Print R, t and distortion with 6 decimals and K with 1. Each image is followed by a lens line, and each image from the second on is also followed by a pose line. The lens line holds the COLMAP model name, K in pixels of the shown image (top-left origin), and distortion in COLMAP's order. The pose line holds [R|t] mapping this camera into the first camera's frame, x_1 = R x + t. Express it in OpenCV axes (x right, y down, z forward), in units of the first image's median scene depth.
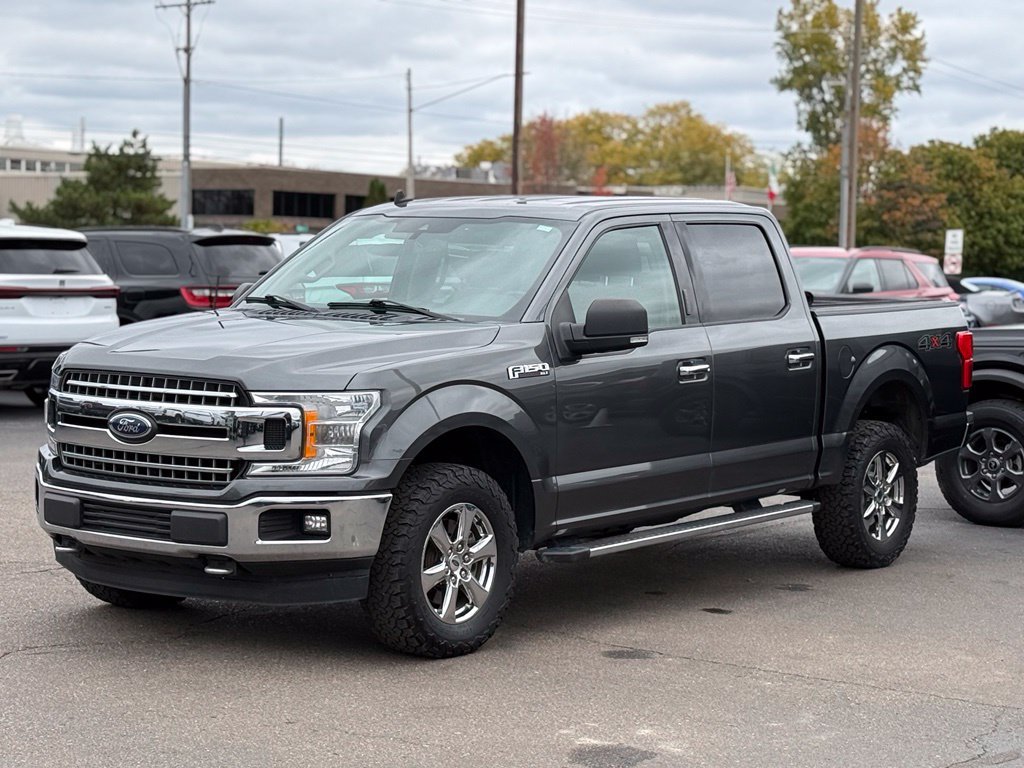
lens RADIAL K [[2496.9, 0, 525.8], [0, 2496.9, 382.6], [0, 0, 1]] dist [0.189379, -0.000984]
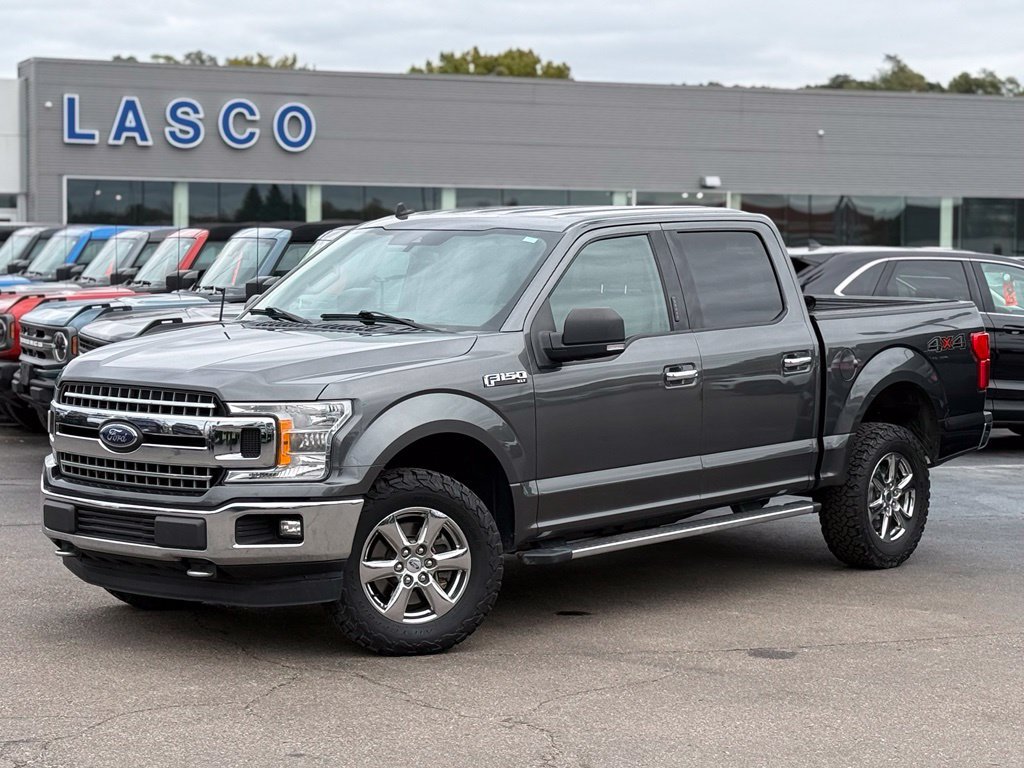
lens RADIAL K [[2496.9, 0, 525.8], [0, 2496.9, 382.6], [0, 0, 1]] dist [0.189379, -0.000984]
pose [[0.997407, -0.009696, -0.071305, 0.084506], [0.009883, 0.999949, 0.002279, -0.005492], [0.071279, -0.002978, 0.997452, -0.033445]]
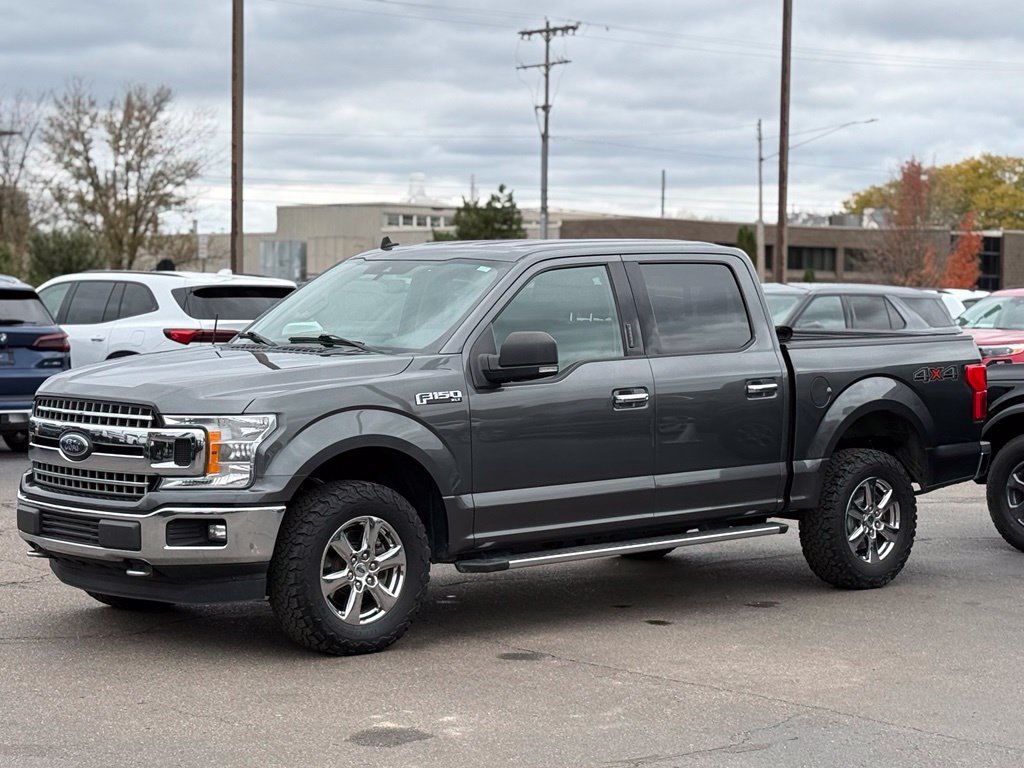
lens RADIAL K [[2496.9, 0, 525.8], [0, 2496.9, 382.6], [0, 0, 1]] dist [0.189379, -0.000984]
pose [[0.978723, -0.002225, -0.205175, 0.268835], [-0.001870, 0.999803, -0.019763, 0.010578], [0.205179, 0.019727, 0.978526, -0.073122]]
